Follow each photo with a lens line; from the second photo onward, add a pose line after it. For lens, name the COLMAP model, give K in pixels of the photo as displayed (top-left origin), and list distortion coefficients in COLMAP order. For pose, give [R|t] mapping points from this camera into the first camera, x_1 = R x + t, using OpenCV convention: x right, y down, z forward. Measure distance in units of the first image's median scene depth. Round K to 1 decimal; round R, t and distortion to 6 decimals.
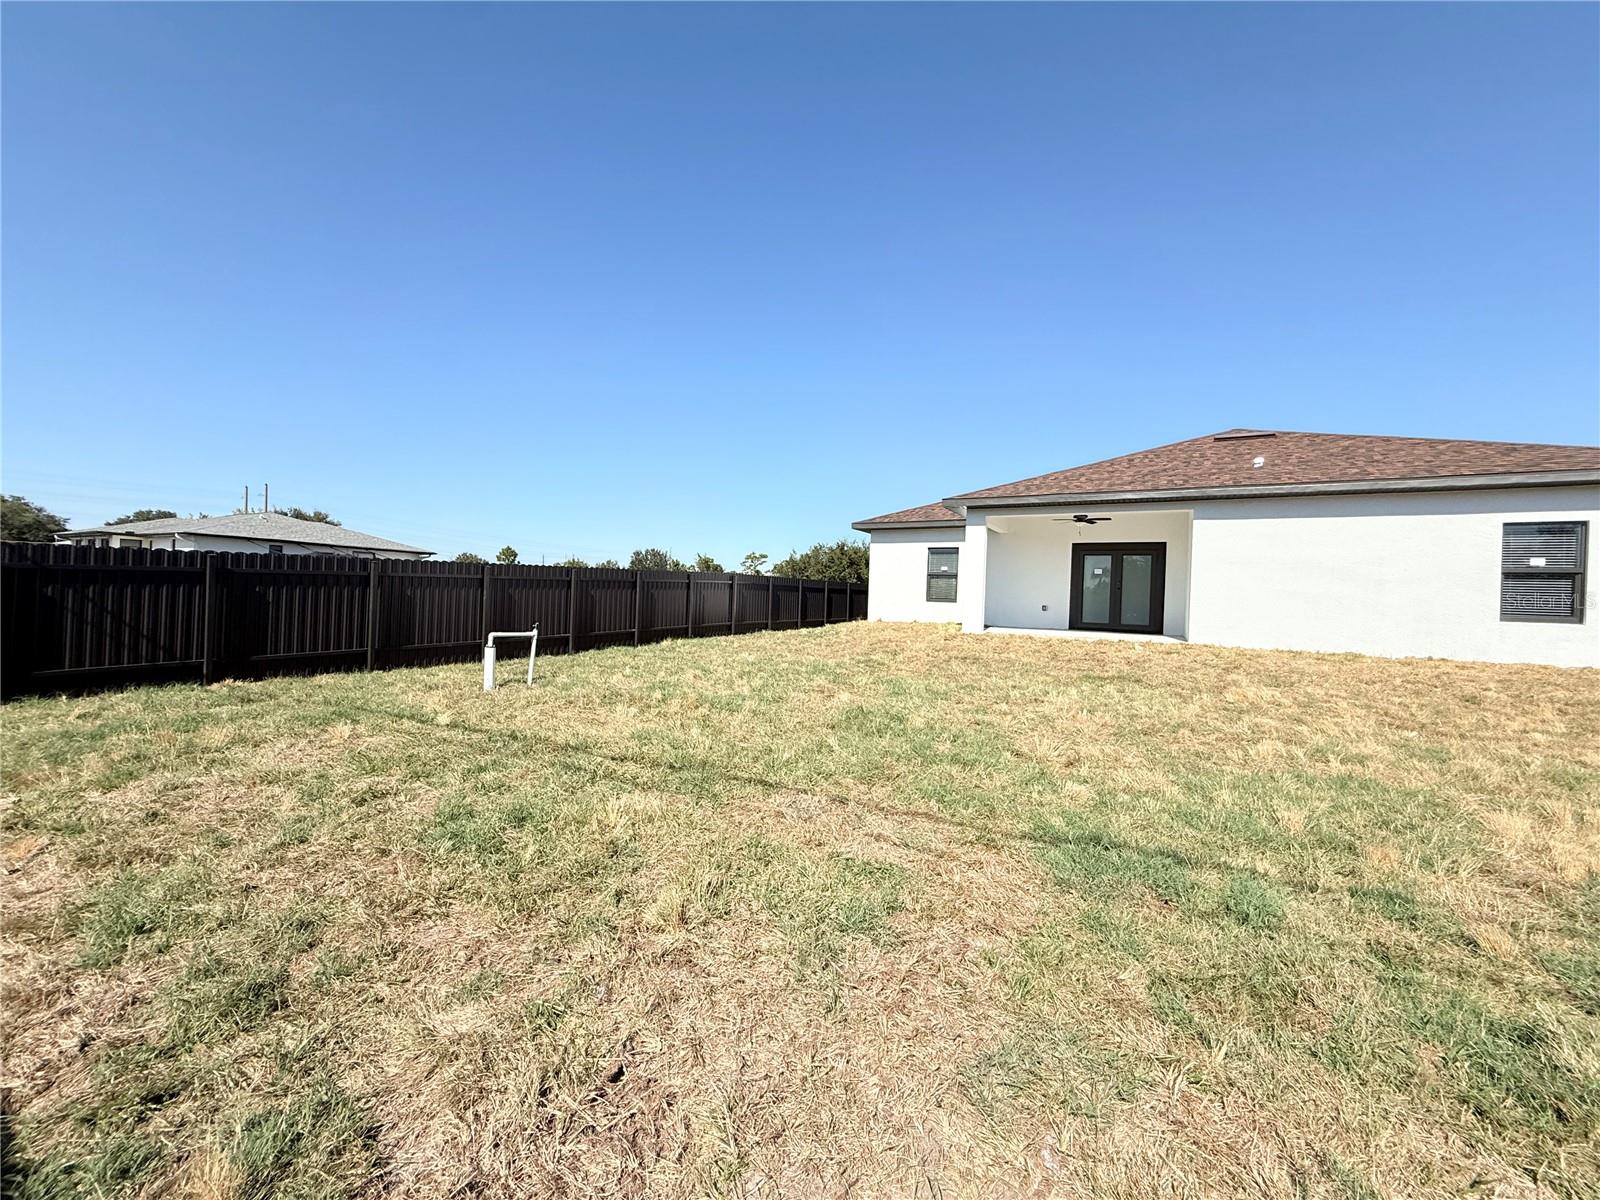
lens RADIAL K [[638.1, 0, 796.2], [0, 638.1, 598.7], [0, 0, 1]] dist [0.001041, 0.000067]
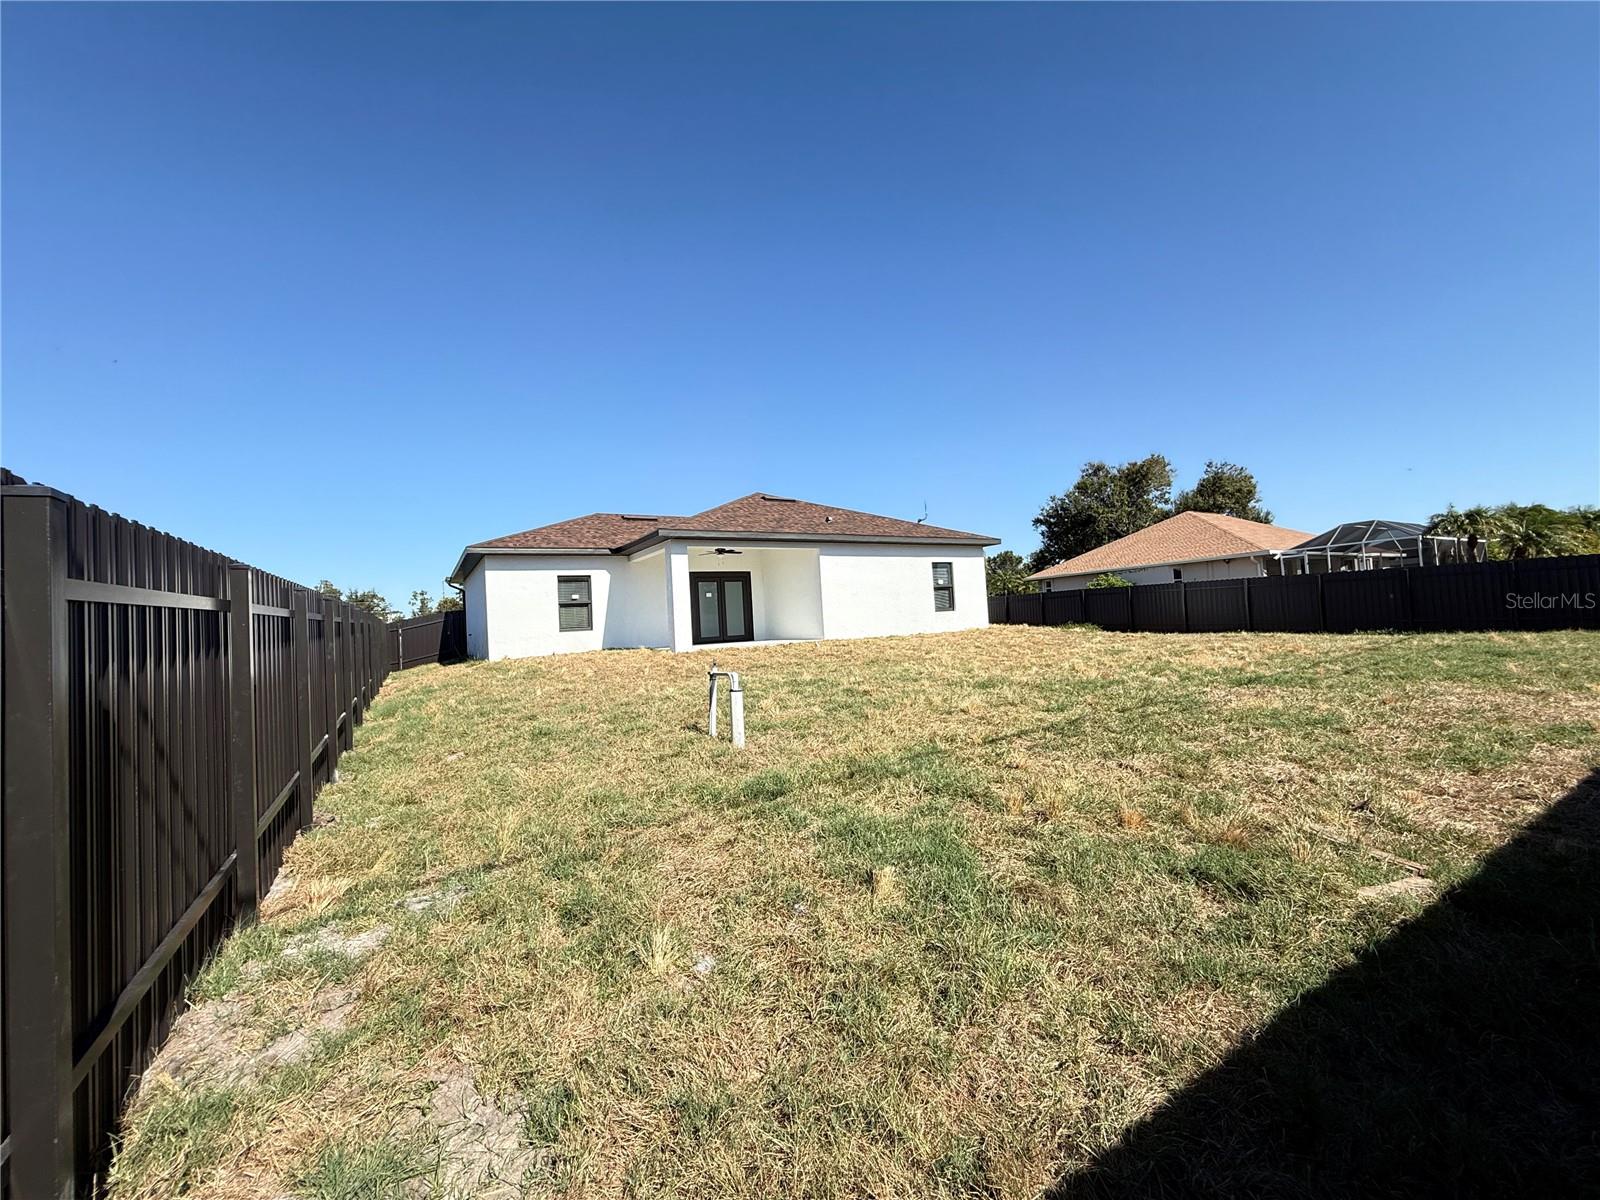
lens RADIAL K [[638.1, 0, 801.7], [0, 638.1, 603.6], [0, 0, 1]] dist [0.001041, 0.000067]
pose [[0.487718, -0.032686, 0.872389, -1.068655], [0.073918, 0.997256, -0.003961, -0.017154], [-0.869866, 0.066417, 0.488796, 0.513377]]
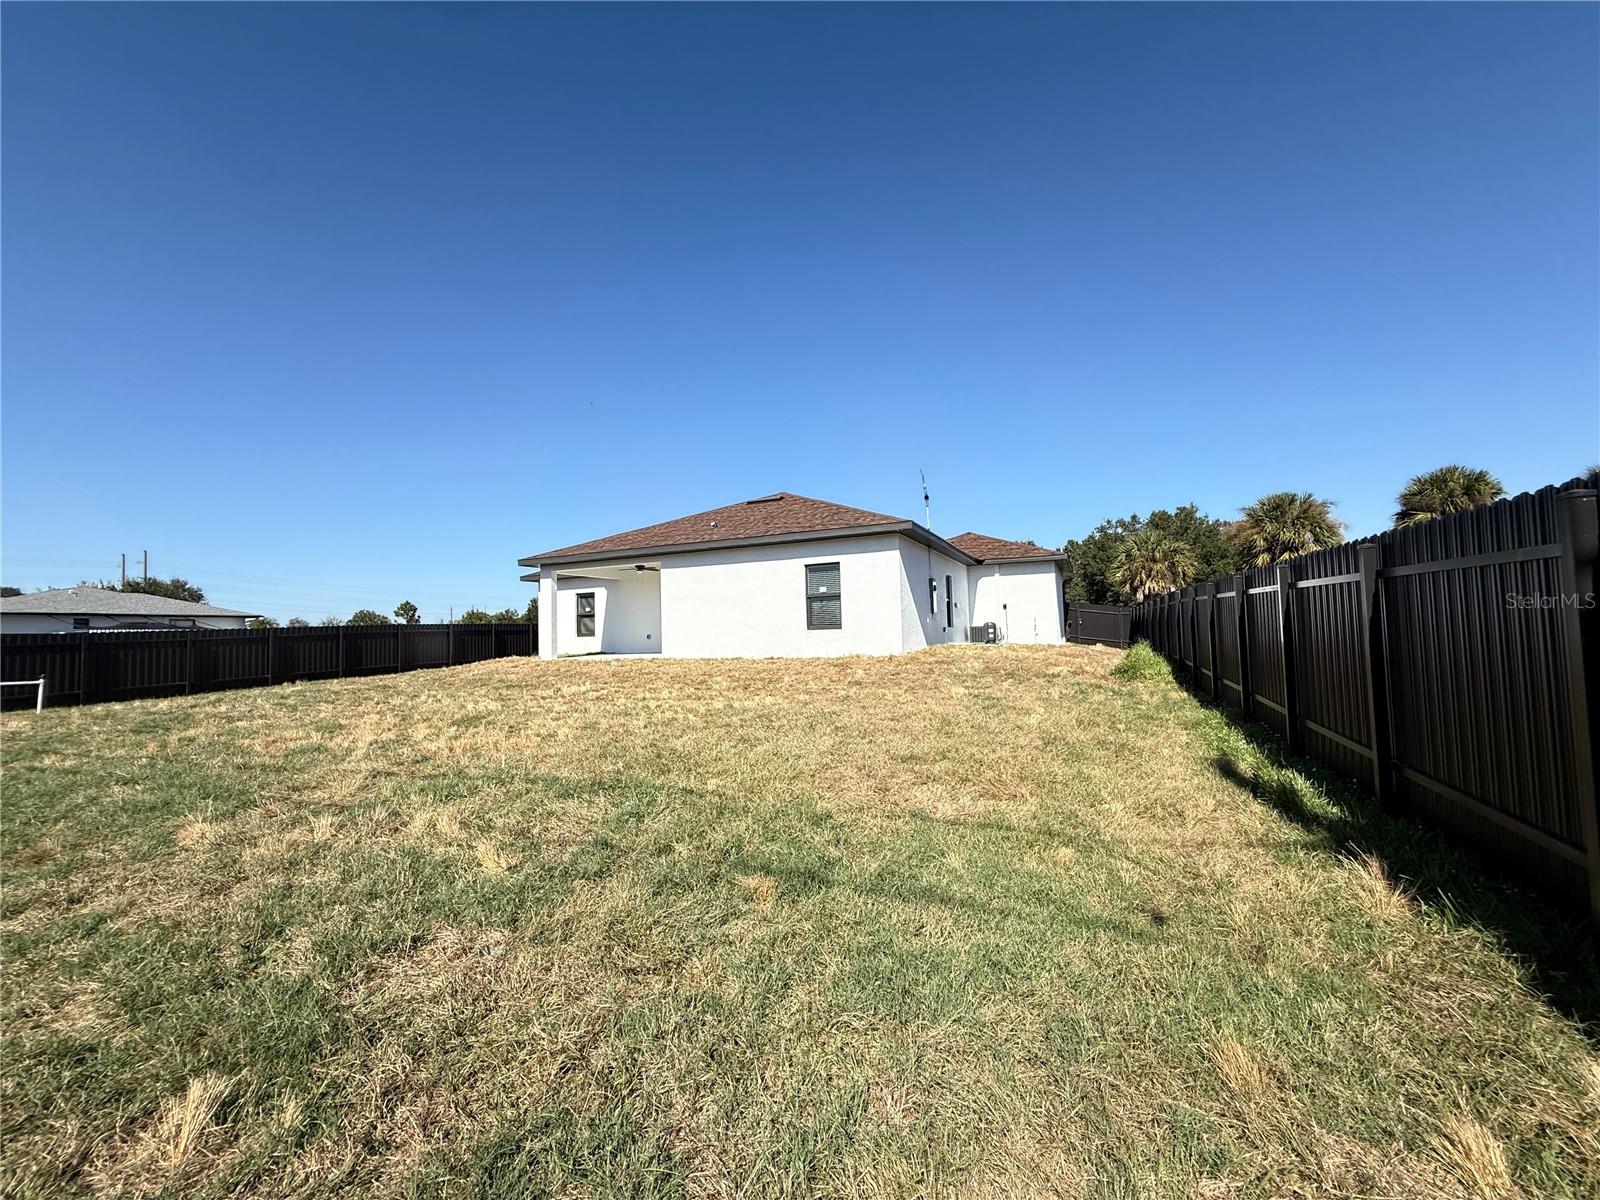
lens RADIAL K [[638.1, 0, 791.2], [0, 638.1, 604.8], [0, 0, 1]] dist [0.001041, 0.000067]
pose [[0.995057, -0.059188, 0.079736, 1.245177], [0.062680, 0.997148, -0.042027, 0.048482], [-0.077021, 0.046817, 0.995930, -0.647143]]
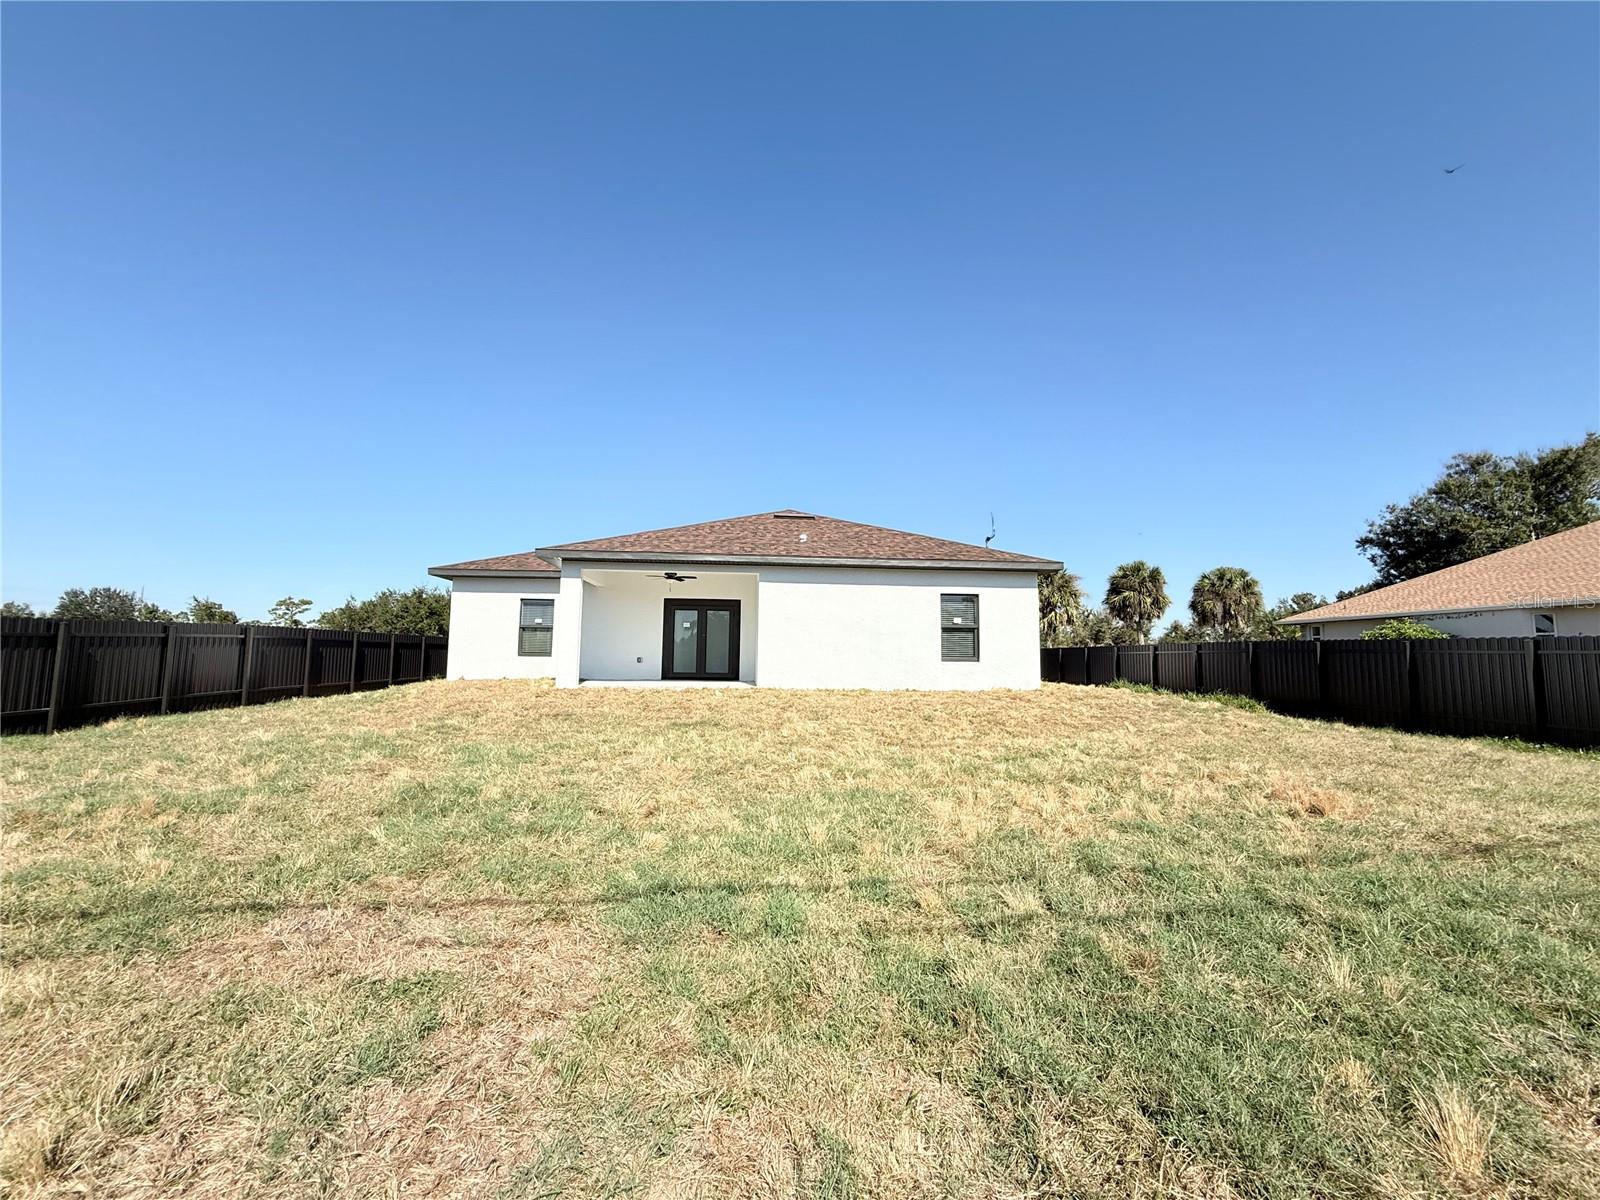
lens RADIAL K [[638.1, 0, 795.9], [0, 638.1, 601.2], [0, 0, 1]] dist [0.001041, 0.000067]
pose [[0.823646, 0.026448, 0.566487, 0.019805], [0.017281, 0.997278, -0.071686, -0.003736], [-0.566841, 0.068833, 0.820946, -0.003184]]
